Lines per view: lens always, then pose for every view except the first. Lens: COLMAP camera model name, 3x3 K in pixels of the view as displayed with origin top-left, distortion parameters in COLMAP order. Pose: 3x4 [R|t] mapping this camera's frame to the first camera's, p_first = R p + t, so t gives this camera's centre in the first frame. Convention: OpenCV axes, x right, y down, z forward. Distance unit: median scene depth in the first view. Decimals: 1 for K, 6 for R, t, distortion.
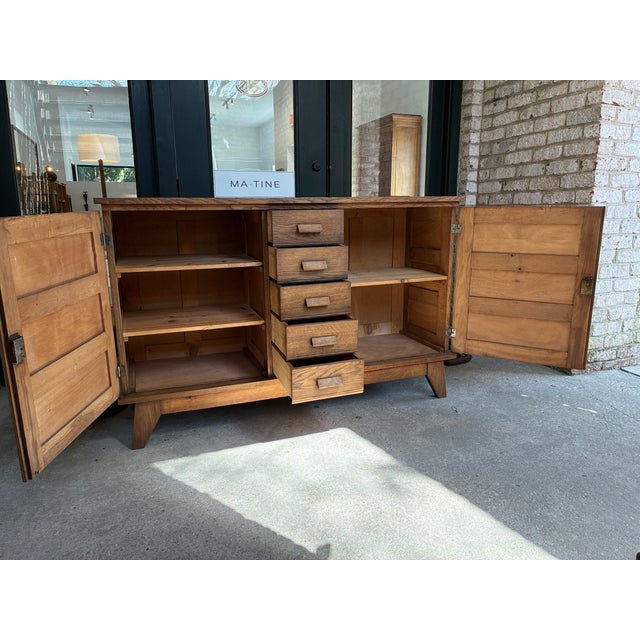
lens RADIAL K [[485.1, 0, 318.4], [0, 485.1, 317.0], [0, 0, 1]] dist [0.053291, -0.079410]
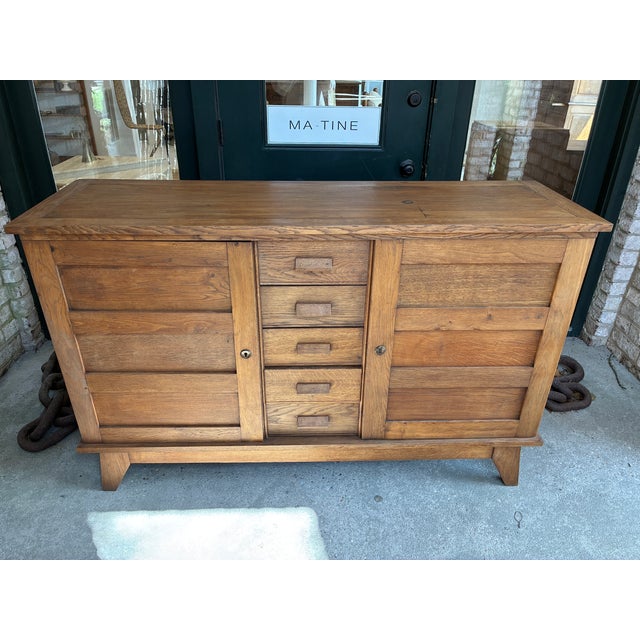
lens RADIAL K [[485.1, 0, 318.4], [0, 485.1, 317.0], [0, 0, 1]] dist [0.053291, -0.079410]
pose [[0.943489, 0.175579, -0.281071, 0.120212], [-0.090637, 0.952494, 0.290758, -0.212529], [0.318770, -0.248852, 0.914581, 0.259104]]
